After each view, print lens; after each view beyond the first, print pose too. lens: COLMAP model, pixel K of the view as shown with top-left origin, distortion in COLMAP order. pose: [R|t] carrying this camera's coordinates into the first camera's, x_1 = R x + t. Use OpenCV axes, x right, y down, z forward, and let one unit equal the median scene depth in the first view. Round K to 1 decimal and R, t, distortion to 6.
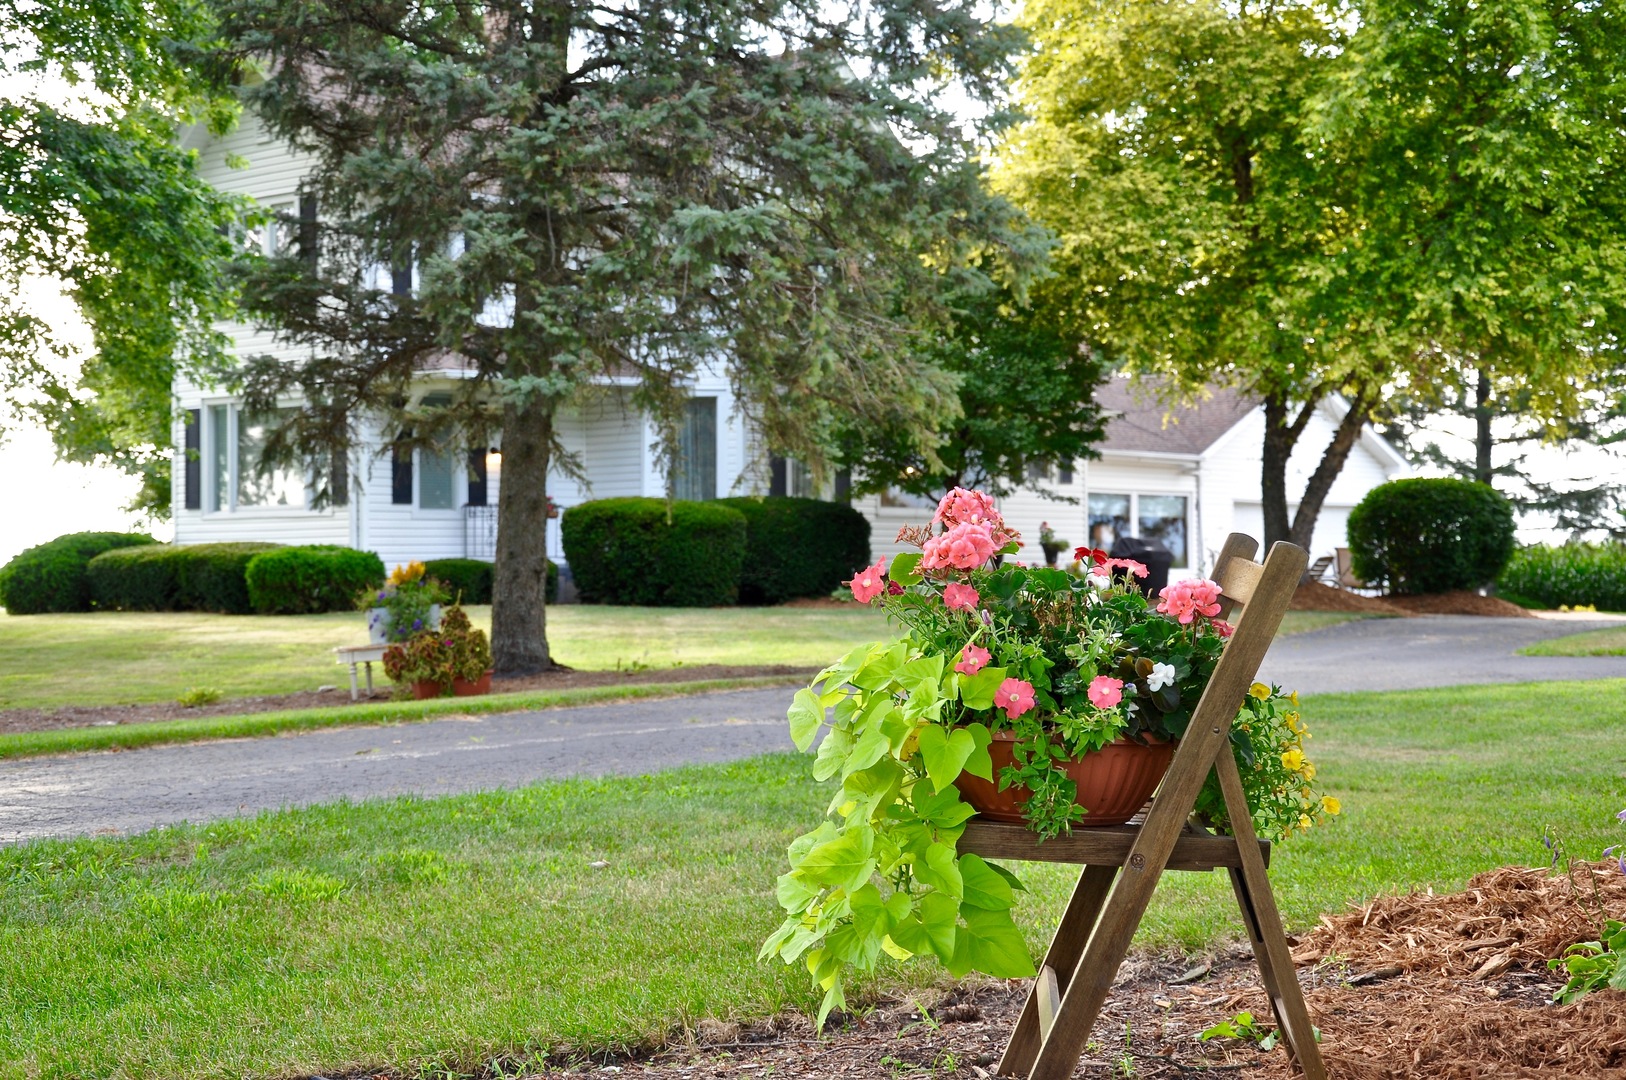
lens RADIAL K [[2454.0, 0, 802.7], [0, 2454.0, 535.2], [0, 0, 1]] dist [0.212201, 0.000000]
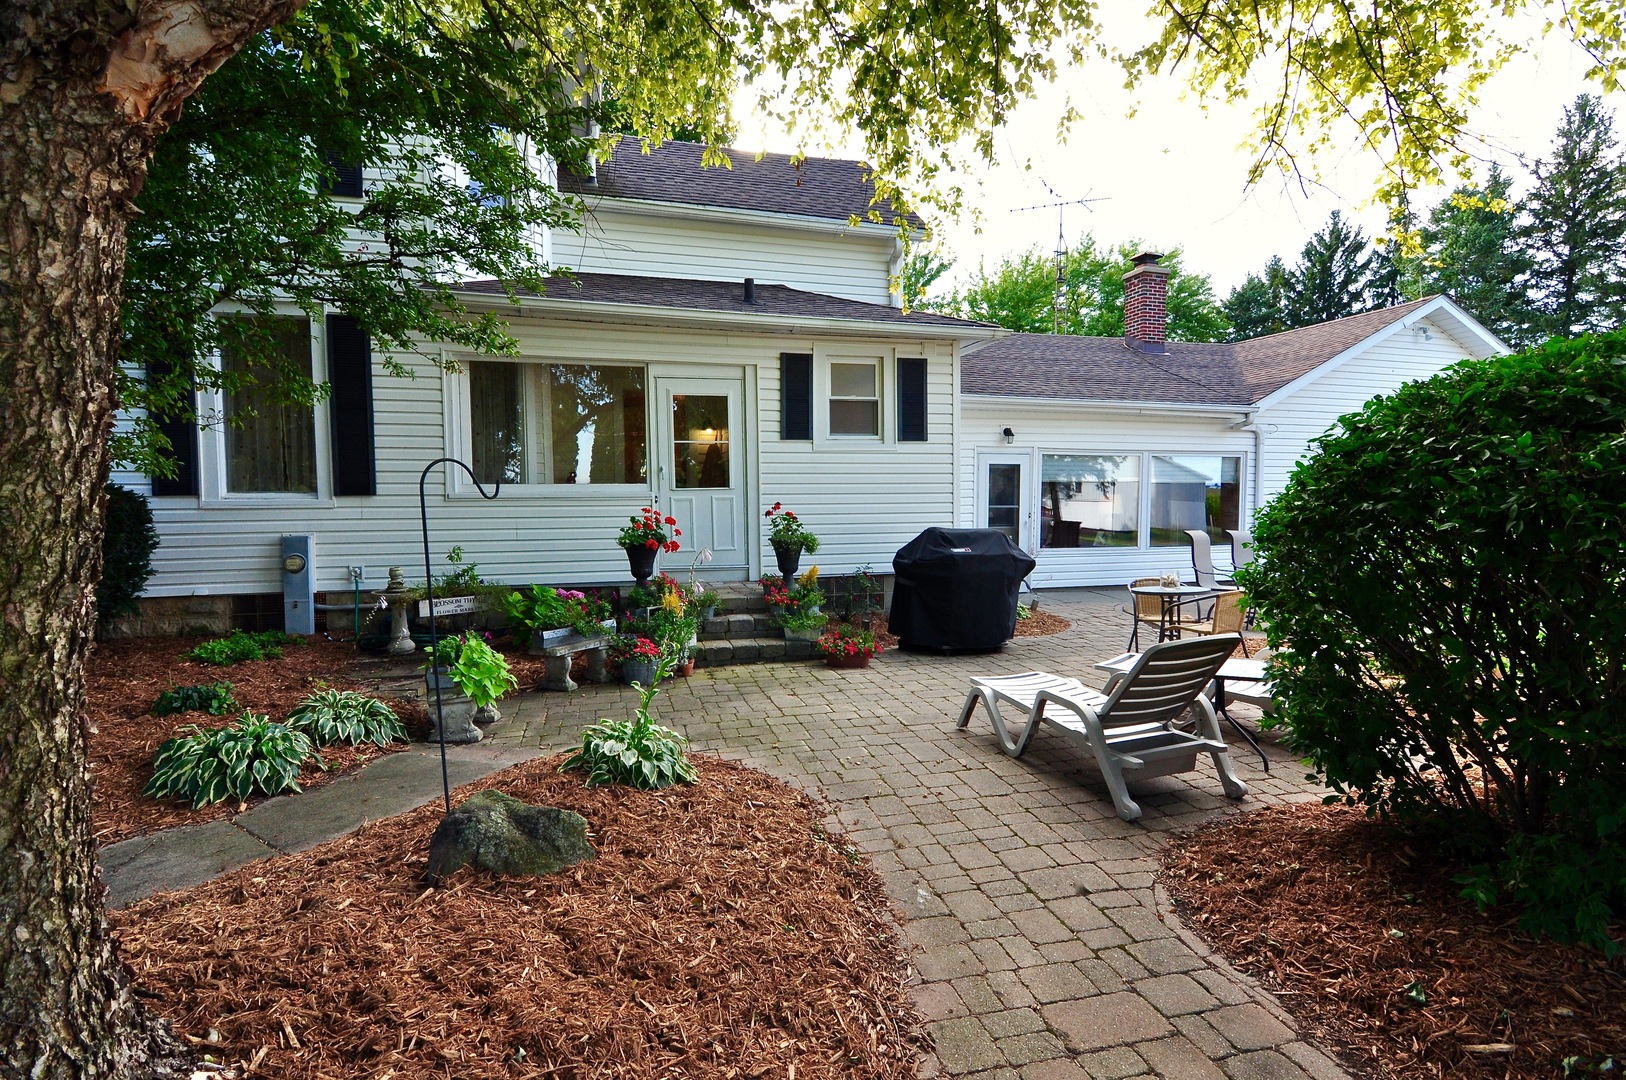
lens RADIAL K [[786.0, 0, 807.3], [0, 786.0, 534.3], [0, 0, 1]] dist [-0.000972, -0.001107]
pose [[0.854742, 0.022836, -0.518550, 0.233447], [0.012032, 0.997891, 0.063780, -0.011320], [0.518914, -0.060755, 0.852665, 0.951878]]
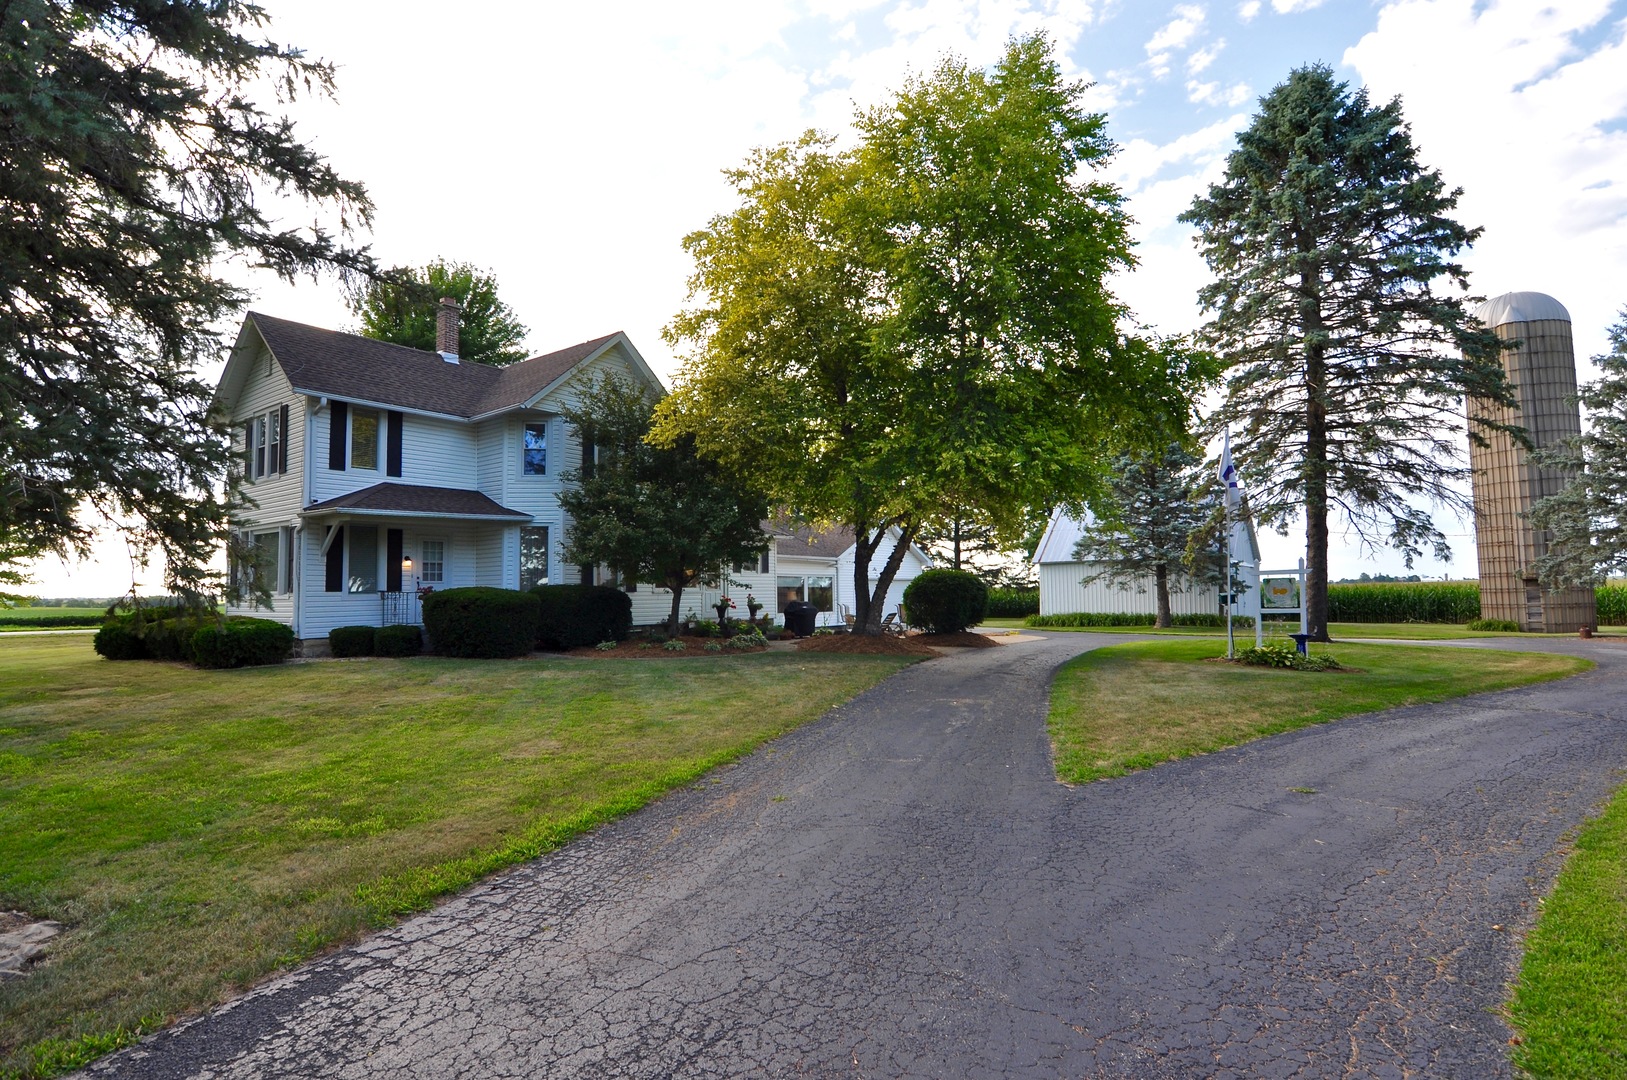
lens RADIAL K [[815.3, 0, 816.7], [0, 815.3, 543.7], [0, 0, 1]] dist [-0.016680, -0.001221]
pose [[0.994565, -0.001561, 0.104110, 0.095799], [0.006342, 0.998939, -0.045604, -0.017043], [-0.103929, 0.046017, 0.993520, 0.416390]]
